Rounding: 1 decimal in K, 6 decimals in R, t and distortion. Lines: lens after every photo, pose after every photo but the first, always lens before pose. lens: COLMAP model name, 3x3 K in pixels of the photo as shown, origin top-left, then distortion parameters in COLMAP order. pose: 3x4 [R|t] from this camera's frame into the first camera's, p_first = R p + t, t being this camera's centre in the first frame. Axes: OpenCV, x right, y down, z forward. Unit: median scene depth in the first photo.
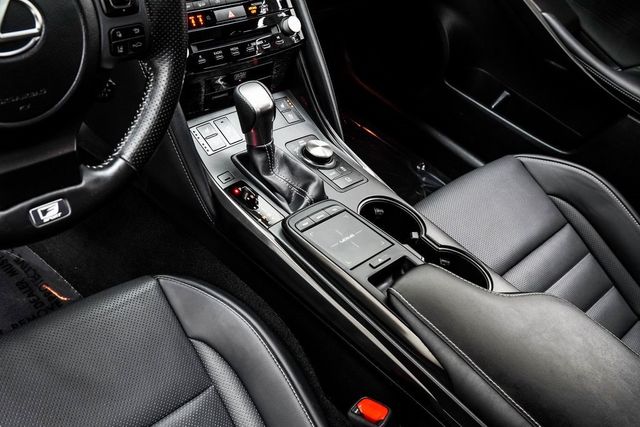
lens RADIAL K [[734.1, 0, 320.0], [0, 734.1, 213.5], [0, 0, 1]] dist [0.007209, 0.283531]
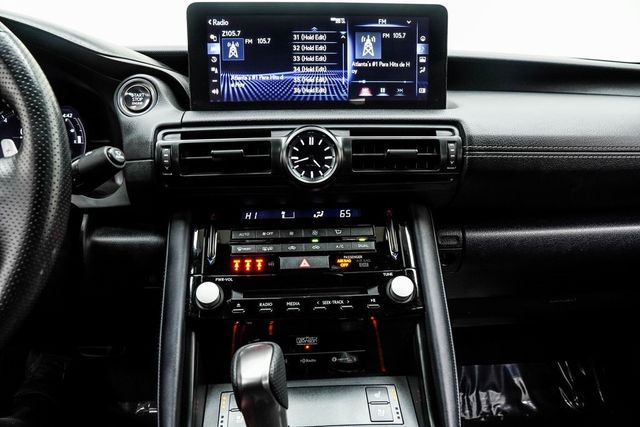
lens RADIAL K [[484.6, 0, 320.0], [0, 484.6, 213.5], [0, 0, 1]] dist [-0.134349, 0.109129]
pose [[0.724084, -0.059126, -0.687173, 0.265112], [-0.285475, 0.881277, -0.376636, -0.125569], [0.627859, 0.468887, 0.621239, 0.666021]]
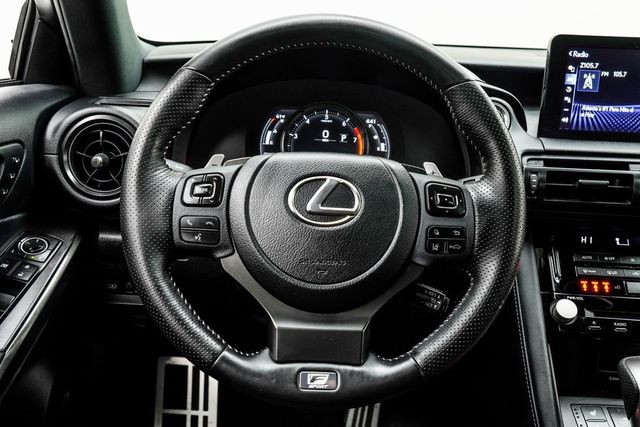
lens RADIAL K [[714.8, 0, 320.0], [0, 714.8, 213.5], [0, 0, 1]] dist [0.061491, 0.041404]
pose [[0.688927, -0.005681, -0.724808, 0.234919], [-0.370731, 0.856511, -0.359092, 0.105526], [0.622846, 0.516097, 0.587968, 0.213201]]
